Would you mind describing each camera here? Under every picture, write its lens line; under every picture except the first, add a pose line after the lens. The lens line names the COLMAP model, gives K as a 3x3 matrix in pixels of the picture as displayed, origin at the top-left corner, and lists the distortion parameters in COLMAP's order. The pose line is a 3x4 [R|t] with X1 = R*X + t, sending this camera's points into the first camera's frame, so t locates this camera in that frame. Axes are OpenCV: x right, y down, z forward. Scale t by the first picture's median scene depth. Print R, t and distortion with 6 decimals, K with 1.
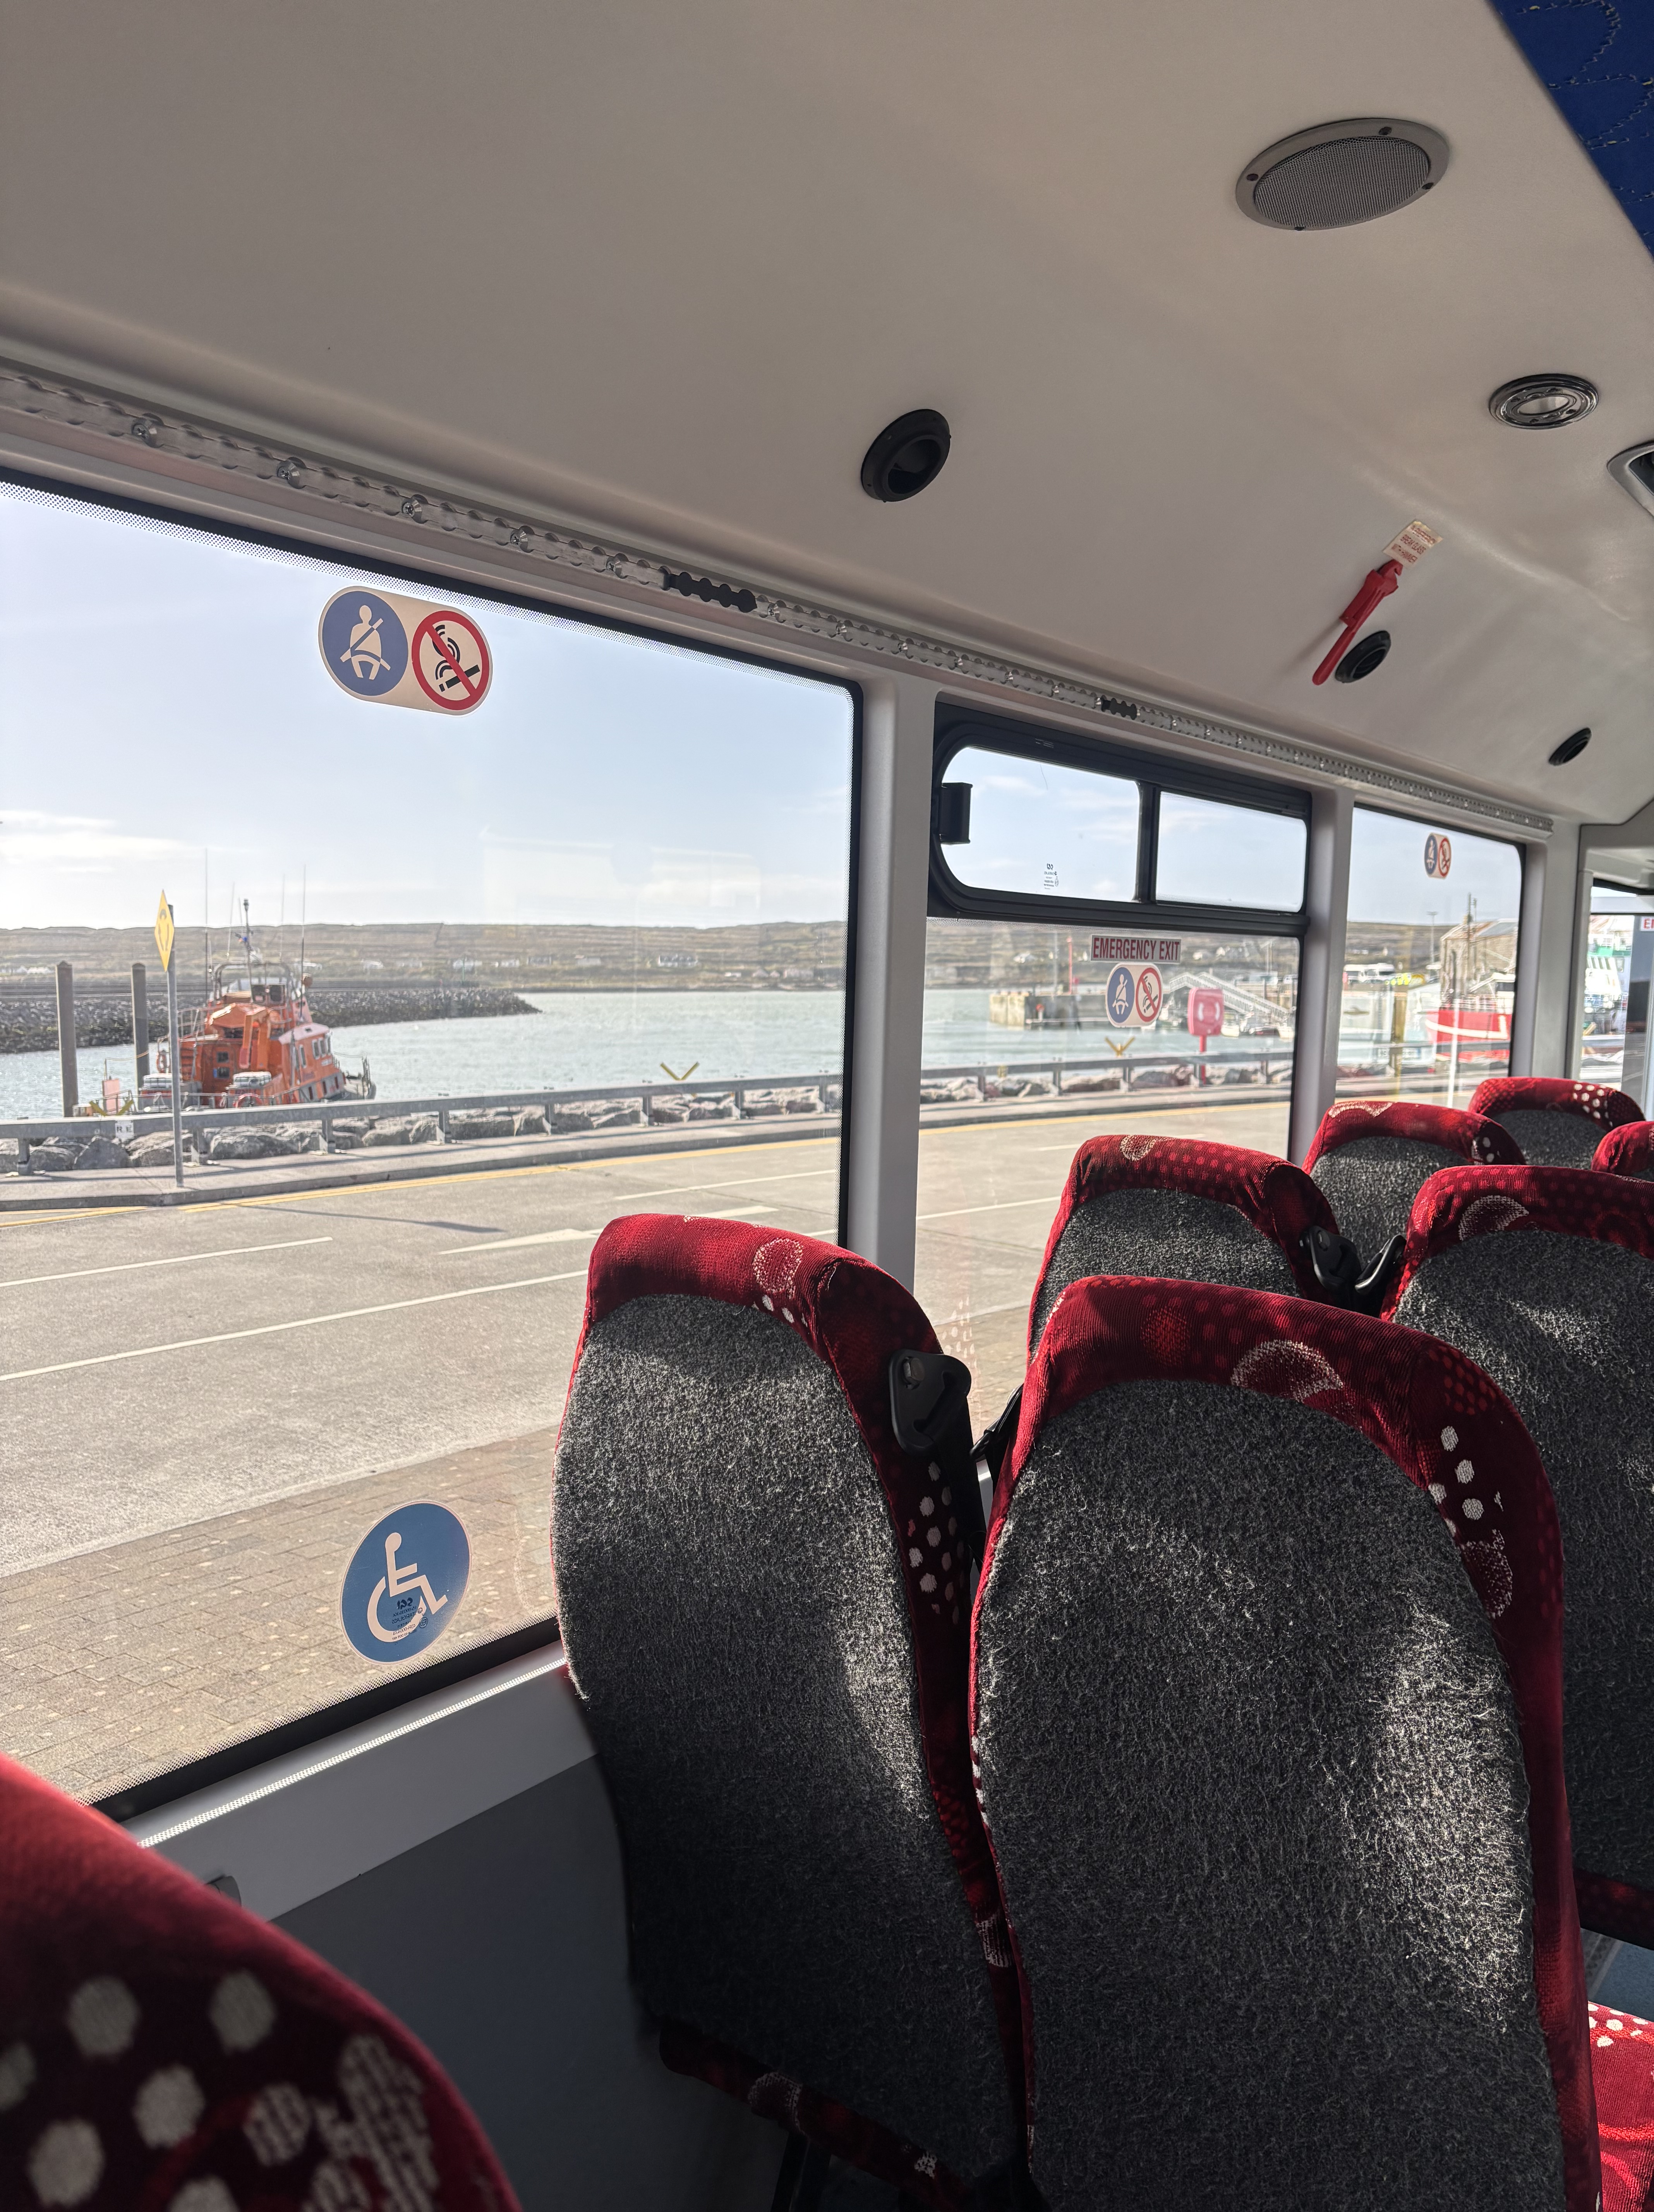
lens RADIAL K [[1668.6, 0, 833.3], [0, 1668.6, 1092.8], [0, 0, 1]] dist [0.059234, -0.087784]
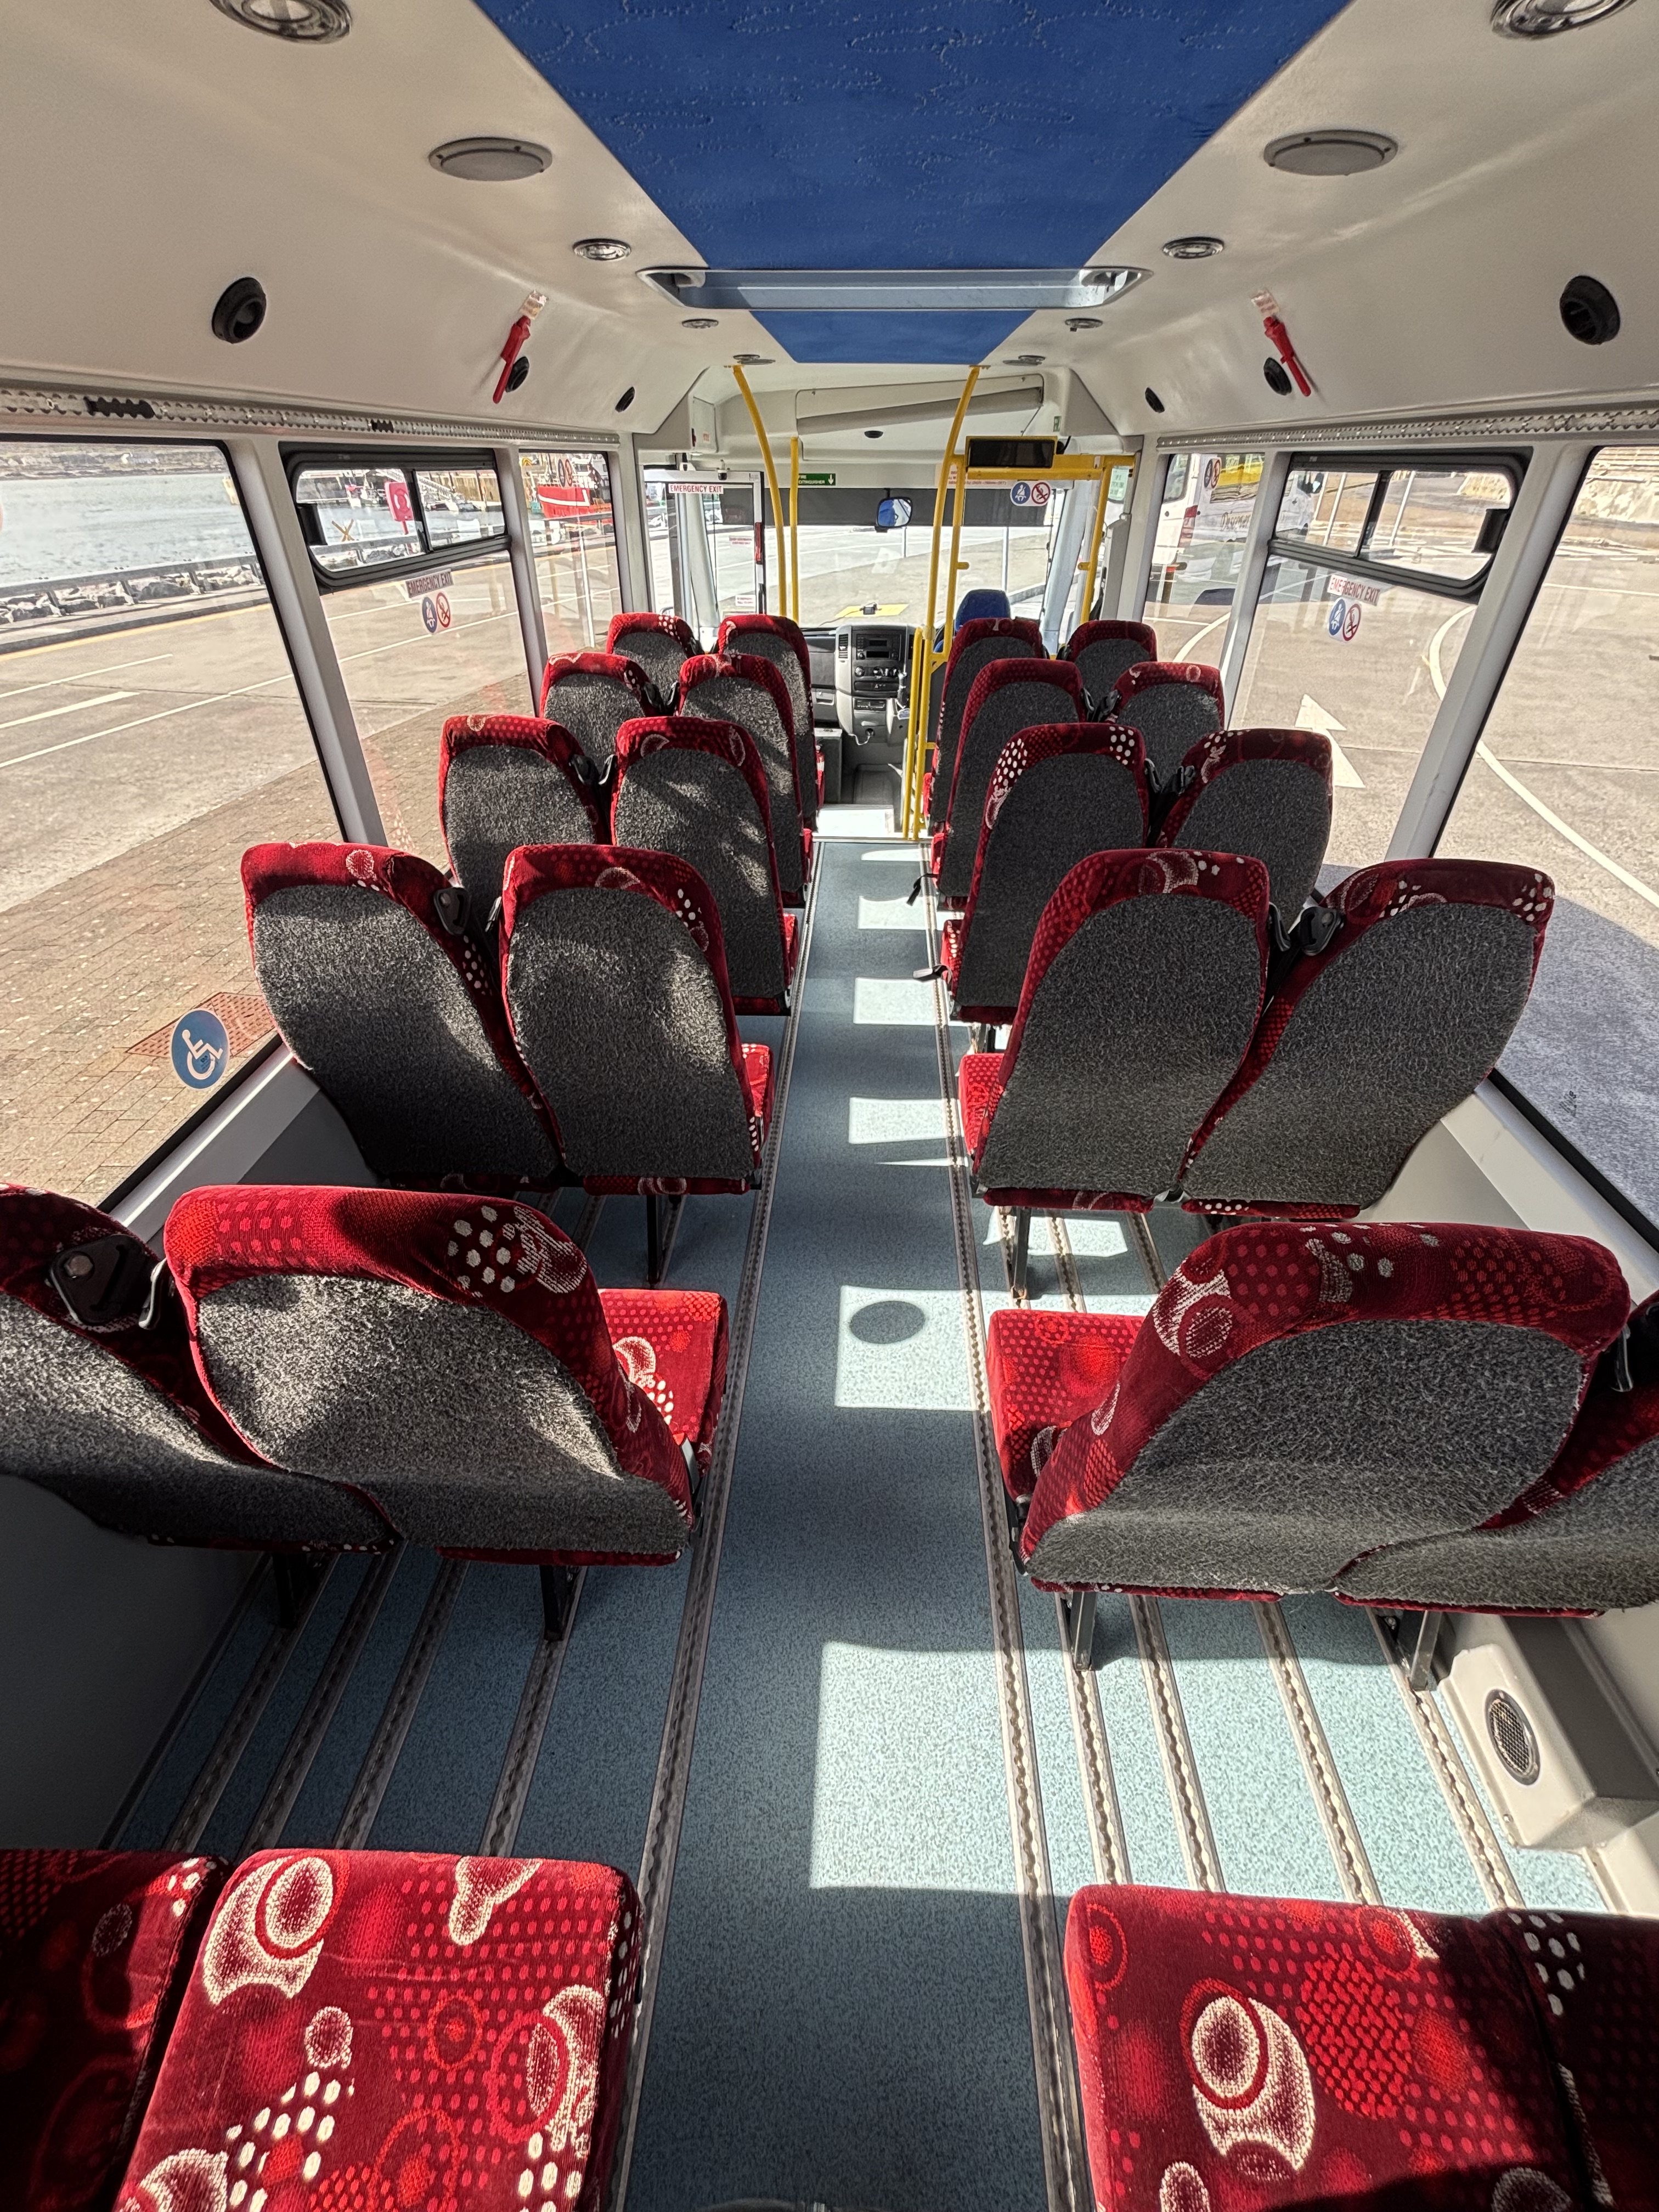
lens RADIAL K [[899.8, 0, 829.5], [0, 899.8, 1106.0], [0, 0, 1]] dist [-0.028741, -0.000043]
pose [[0.823147, -0.348752, 0.448108, -0.140503], [0.058130, 0.836771, 0.544458, -0.194220], [-0.564845, -0.422120, 0.709059, -0.211511]]
